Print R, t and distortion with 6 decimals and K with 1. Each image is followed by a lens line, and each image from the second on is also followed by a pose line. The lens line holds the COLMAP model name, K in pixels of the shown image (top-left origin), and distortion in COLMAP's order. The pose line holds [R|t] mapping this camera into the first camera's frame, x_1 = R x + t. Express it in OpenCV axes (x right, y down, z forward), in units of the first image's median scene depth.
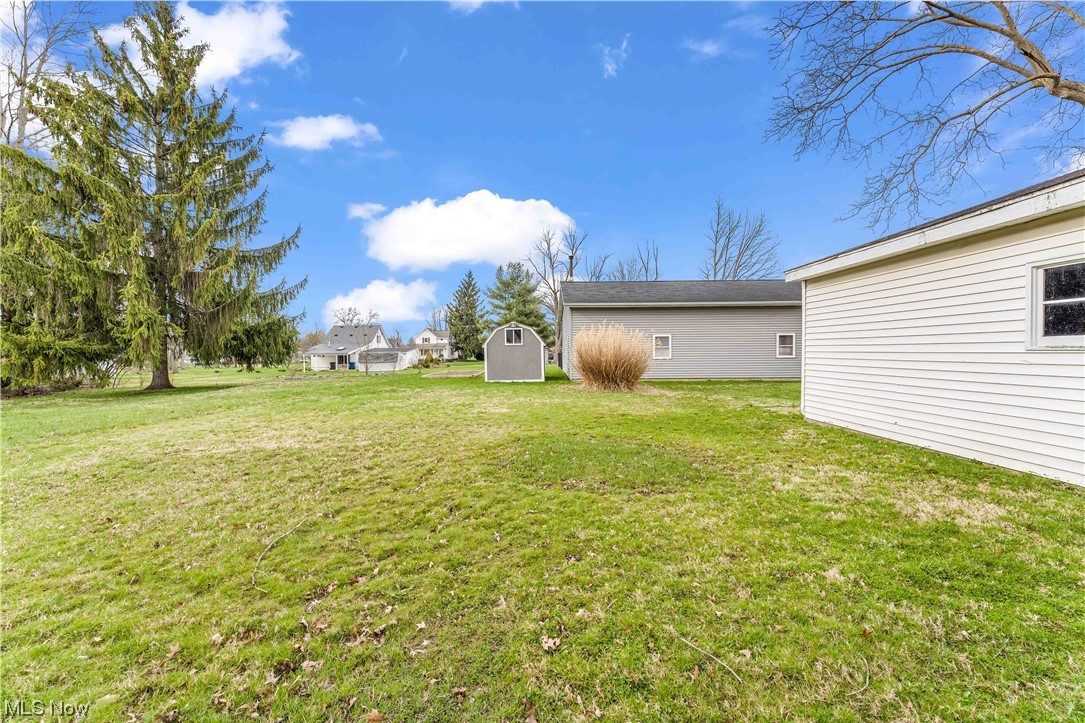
lens RADIAL K [[439.0, 0, 542.5], [0, 439.0, 361.5], [0, 0, 1]] dist [0.001046, -0.000355]
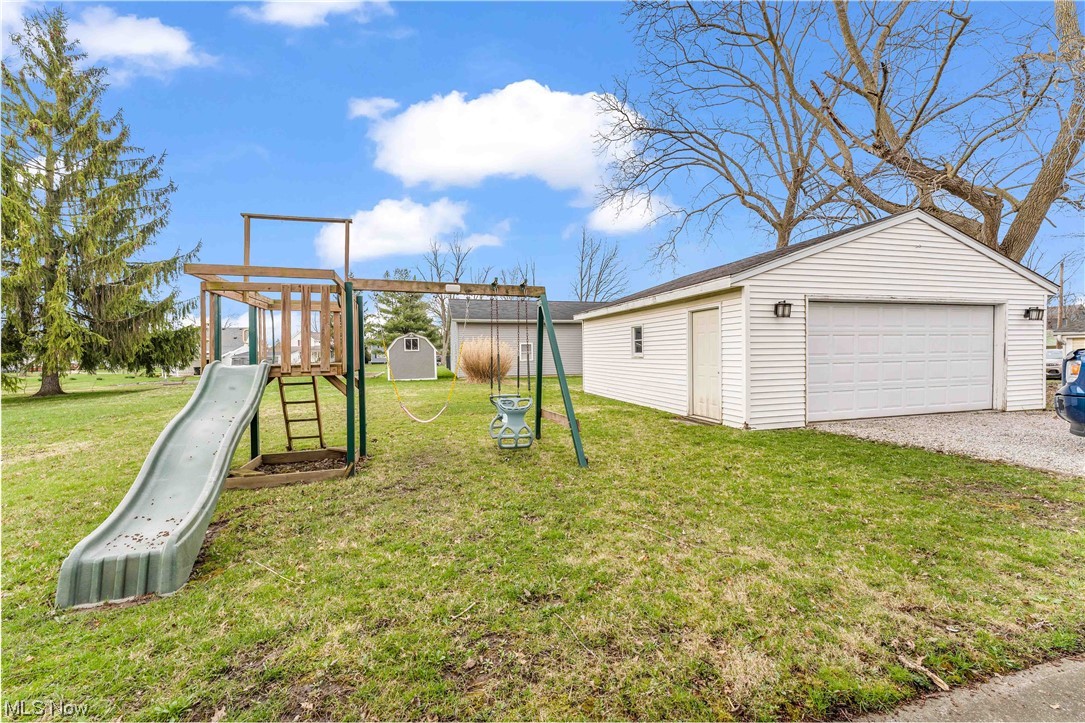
lens RADIAL K [[439.0, 0, 542.5], [0, 439.0, 361.5], [0, 0, 1]] dist [0.001046, -0.000355]
pose [[0.967677, -0.010308, 0.251981, -0.017101], [0.011306, 0.999933, -0.002516, -0.000449], [-0.251939, 0.005283, 0.967729, -0.276559]]
